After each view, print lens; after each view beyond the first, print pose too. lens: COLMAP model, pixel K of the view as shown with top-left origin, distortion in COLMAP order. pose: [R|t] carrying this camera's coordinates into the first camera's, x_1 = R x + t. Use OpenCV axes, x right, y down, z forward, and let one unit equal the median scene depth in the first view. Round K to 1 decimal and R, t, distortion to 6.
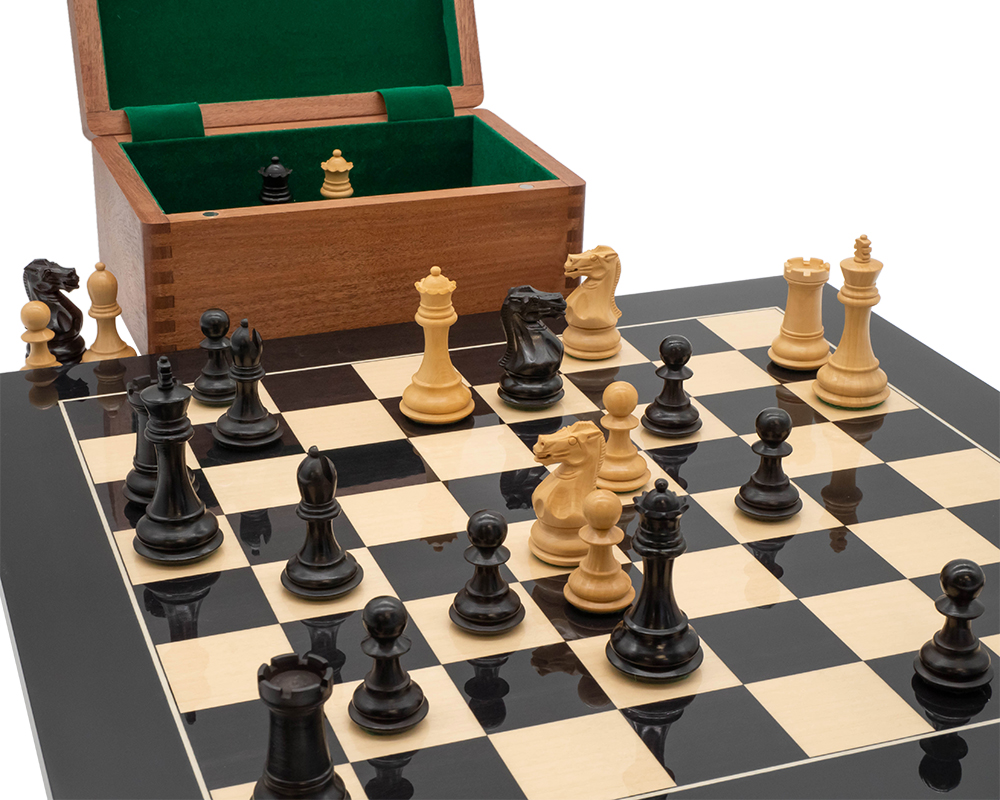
lens RADIAL K [[1789.8, 0, 500.0], [0, 1789.8, 400.0], [0, 0, 1]] dist [0.246819, 0.058894]
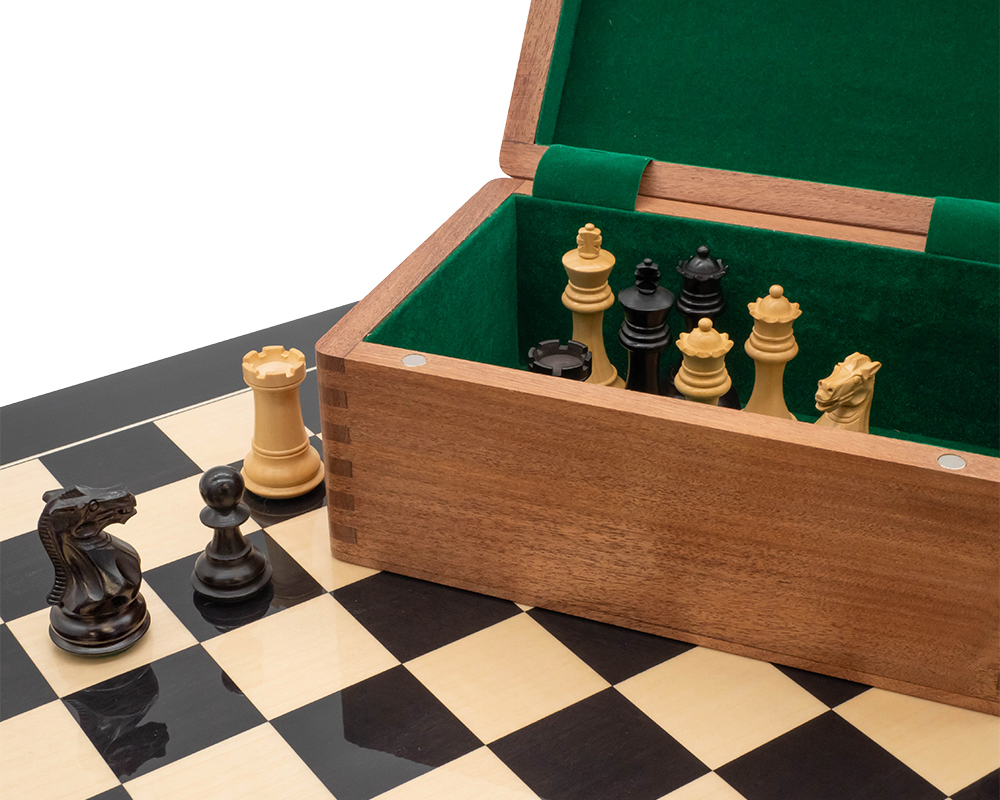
lens RADIAL K [[1815.7, 0, 500.0], [0, 1815.7, 400.0], [0, 0, 1]] dist [-0.037990, -0.022651]
pose [[0.762897, 0.303978, -0.570600, 0.217751], [-0.263114, 0.952157, 0.155461, -0.187303], [0.590558, 0.031532, 0.806379, 0.485482]]
